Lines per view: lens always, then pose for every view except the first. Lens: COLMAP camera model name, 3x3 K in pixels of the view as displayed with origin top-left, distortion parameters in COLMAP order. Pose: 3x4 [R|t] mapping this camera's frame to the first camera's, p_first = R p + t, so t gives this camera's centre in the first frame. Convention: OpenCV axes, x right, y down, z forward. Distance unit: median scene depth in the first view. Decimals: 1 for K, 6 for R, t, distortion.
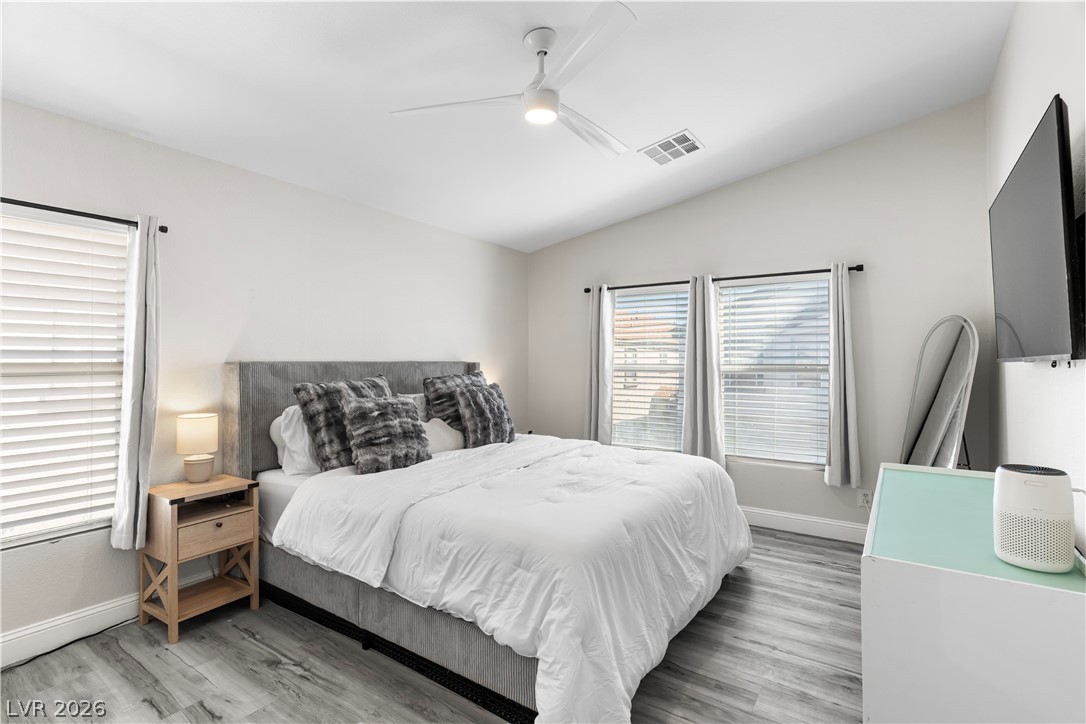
lens RADIAL K [[515.3, 0, 548.8], [0, 515.3, 360.8], [0, 0, 1]] dist [0.006243, 0.000730]
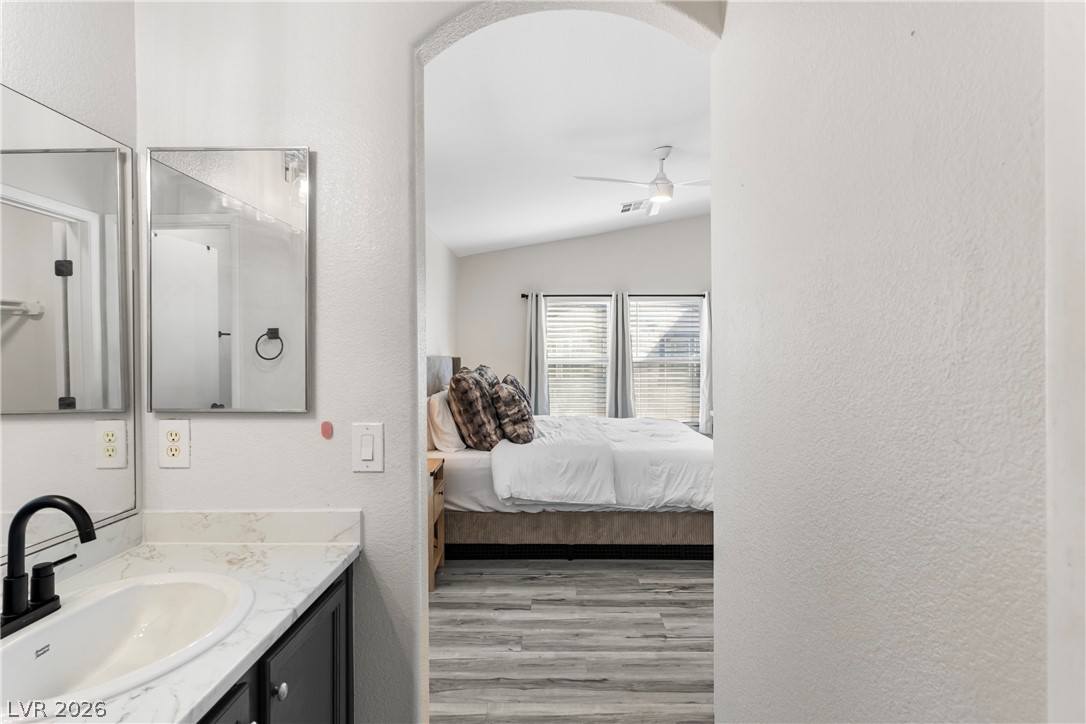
lens RADIAL K [[562.0, 0, 546.6], [0, 562.0, 362.0], [0, 0, 1]] dist [-0.001689, -0.000454]
pose [[0.831148, -0.012408, 0.555913, -1.068097], [0.005614, 0.999887, 0.013924, -0.002795], [-0.556024, -0.008452, 0.831124, -0.197398]]
